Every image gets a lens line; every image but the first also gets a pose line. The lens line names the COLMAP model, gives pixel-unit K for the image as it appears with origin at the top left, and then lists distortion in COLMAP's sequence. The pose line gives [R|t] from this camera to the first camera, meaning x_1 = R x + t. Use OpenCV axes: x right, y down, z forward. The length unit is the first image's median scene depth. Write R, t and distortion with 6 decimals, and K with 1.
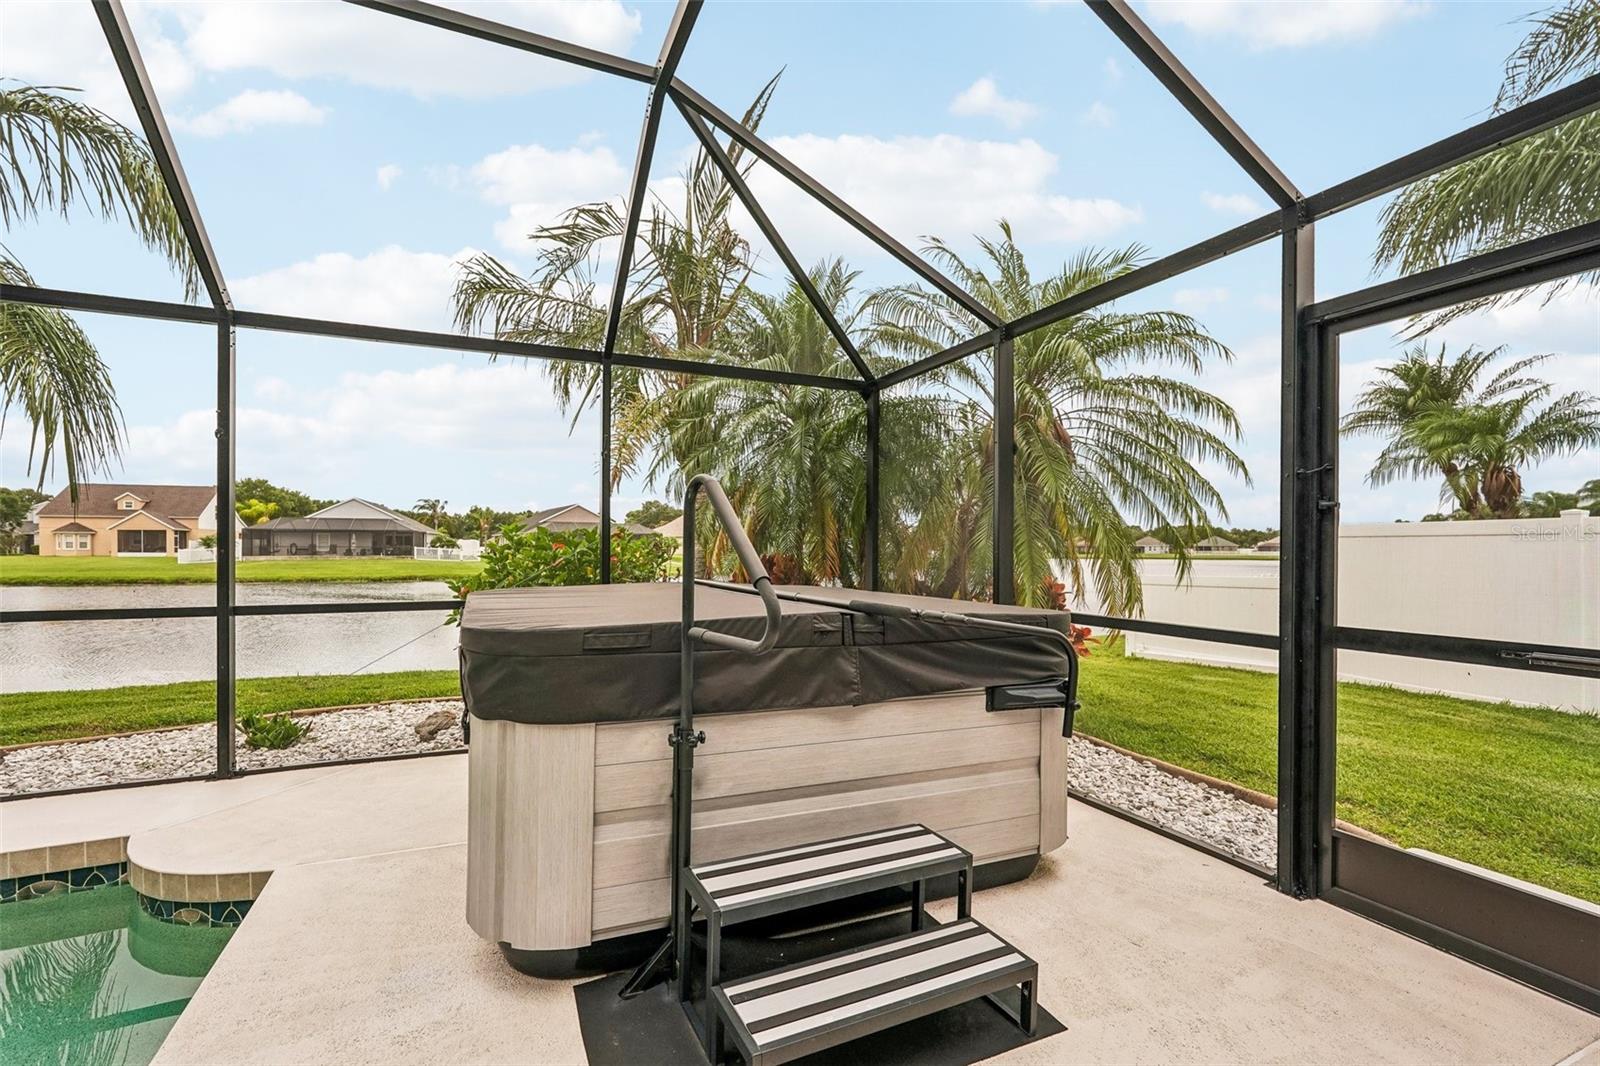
lens RADIAL K [[703.5, 0, 802.2], [0, 703.5, 547.4], [0, 0, 1]] dist [-0.007267, 0.000789]
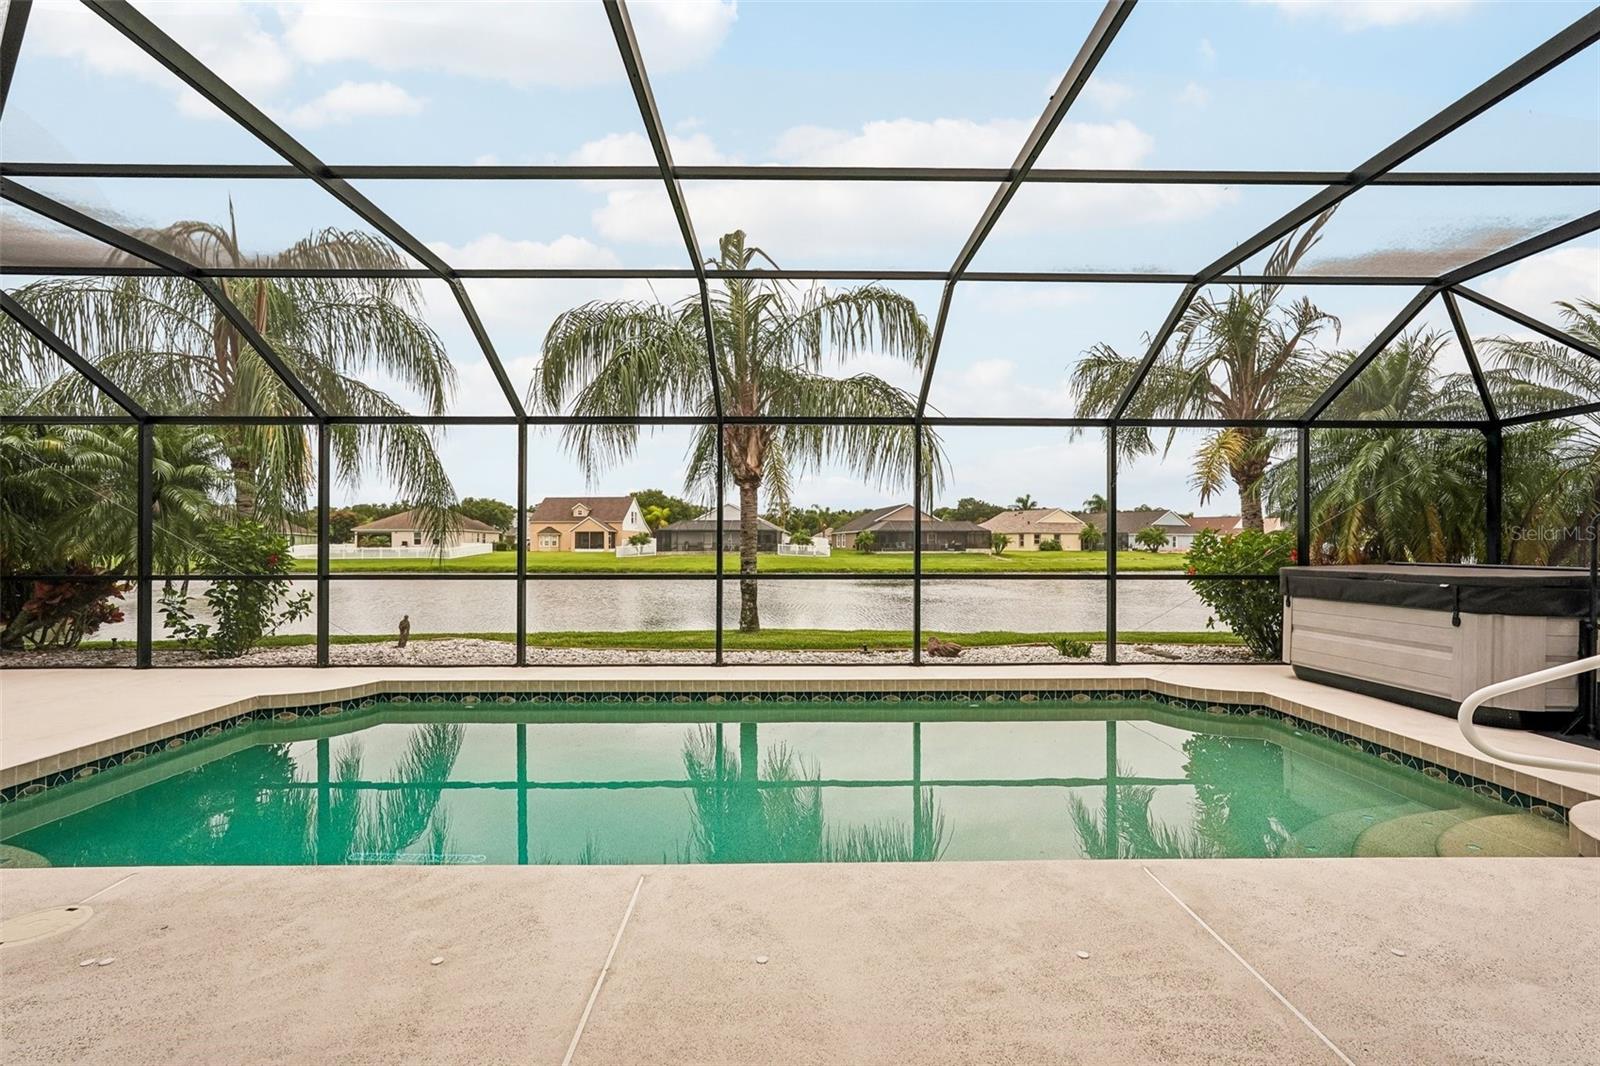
lens RADIAL K [[710.5, 0, 805.6], [0, 710.5, 529.2], [0, 0, 1]] dist [-0.013994, 0.007632]
pose [[0.918254, -0.011022, -0.395839, -0.389678], [0.002870, 0.999772, -0.021180, -0.001287], [0.395982, 0.018313, 0.918076, -0.520052]]
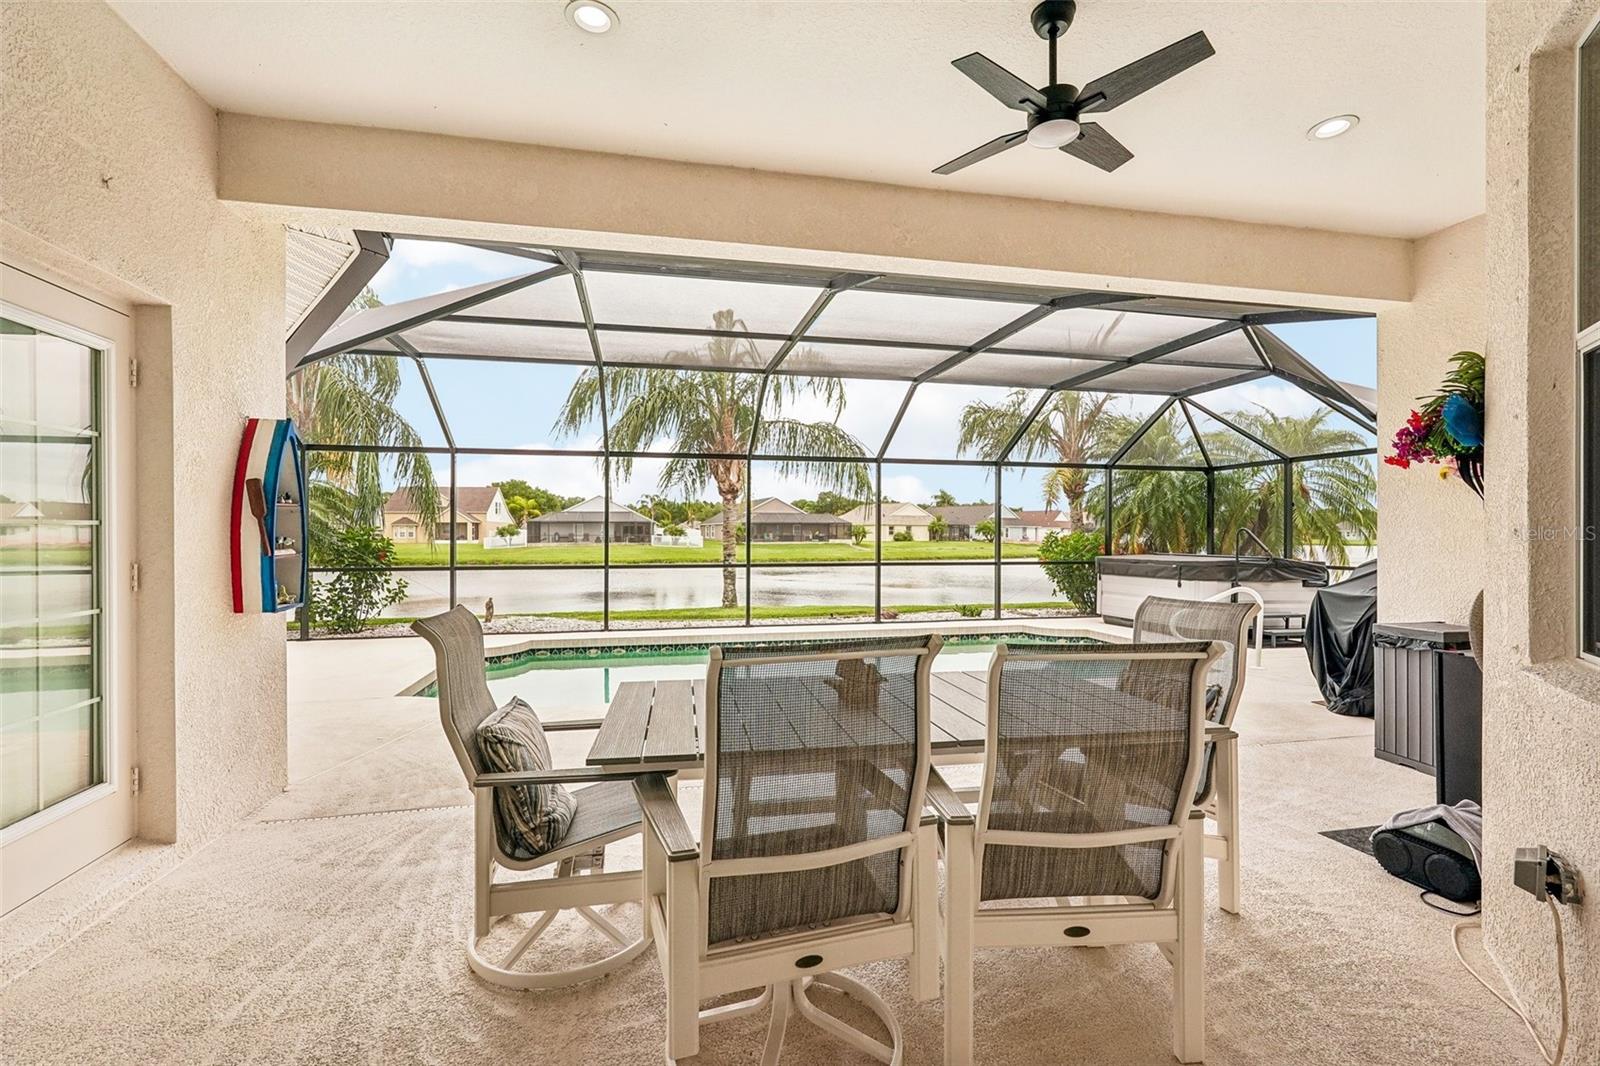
lens RADIAL K [[702.2, 0, 803.8], [0, 702.2, 513.6], [0, 0, 1]] dist [-0.016464, 0.007190]
pose [[0.978843, -0.009253, -0.204403, -0.480809], [0.003378, 0.999572, -0.029072, -0.017716], [0.204584, 0.027766, 0.978455, -0.974869]]
